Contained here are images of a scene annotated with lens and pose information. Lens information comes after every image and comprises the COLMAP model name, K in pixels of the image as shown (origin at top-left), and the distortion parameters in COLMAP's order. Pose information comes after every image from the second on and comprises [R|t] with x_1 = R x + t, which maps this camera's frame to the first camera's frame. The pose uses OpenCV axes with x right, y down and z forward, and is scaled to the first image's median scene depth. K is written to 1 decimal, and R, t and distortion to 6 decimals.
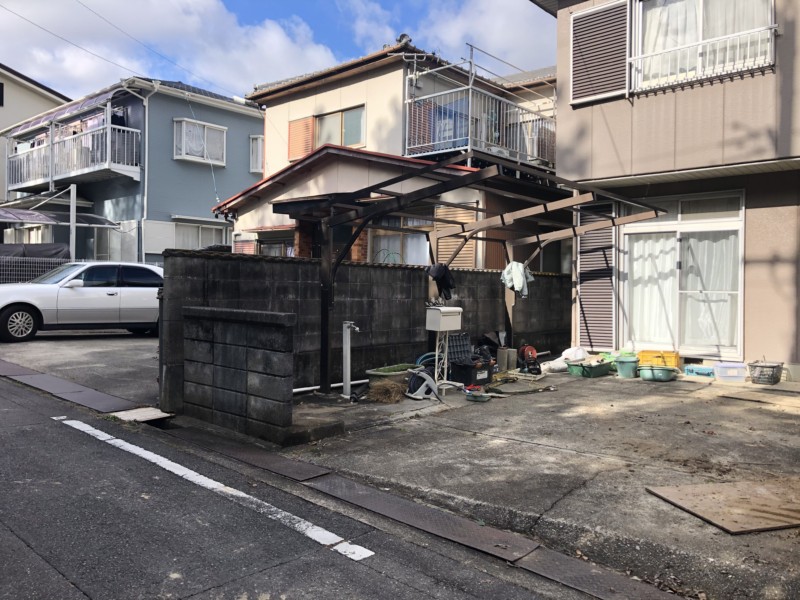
lens RADIAL K [[651.4, 0, 383.9], [0, 651.4, 293.6], [0, 0, 1]] dist [0.016325, -0.004097]
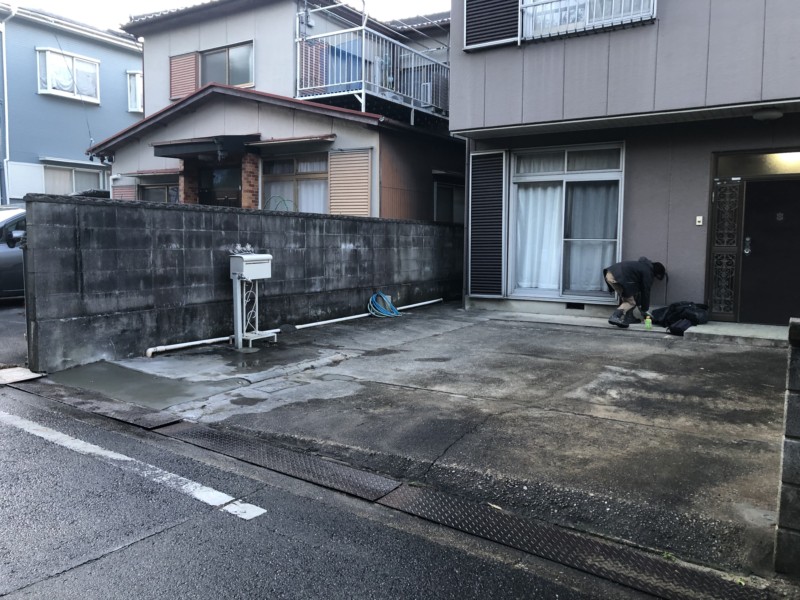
lens RADIAL K [[651.4, 0, 385.4], [0, 651.4, 298.3], [0, 0, 1]] dist [0.016325, -0.004097]
pose [[0.986961, -0.016821, 0.160077, 0.004209], [0.003182, 0.996369, 0.085077, 0.000605], [-0.160926, -0.083459, 0.983431, 0.019899]]
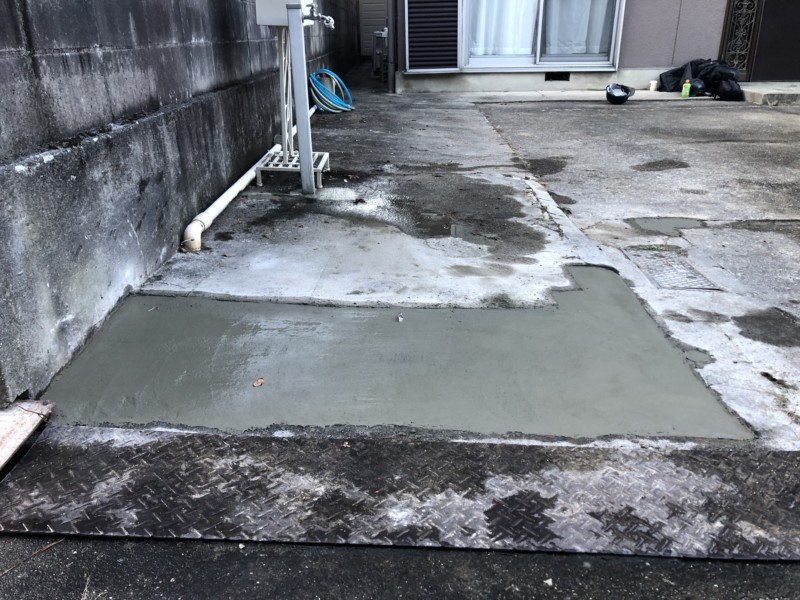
lens RADIAL K [[651.4, 0, 393.9], [0, 651.4, 300.2], [0, 0, 1]] dist [0.016325, -0.004097]
pose [[0.751233, -0.268777, 0.602834, -0.289508], [0.021866, 0.922966, 0.384261, 0.056912], [-0.659675, -0.275488, 0.699239, 0.632643]]
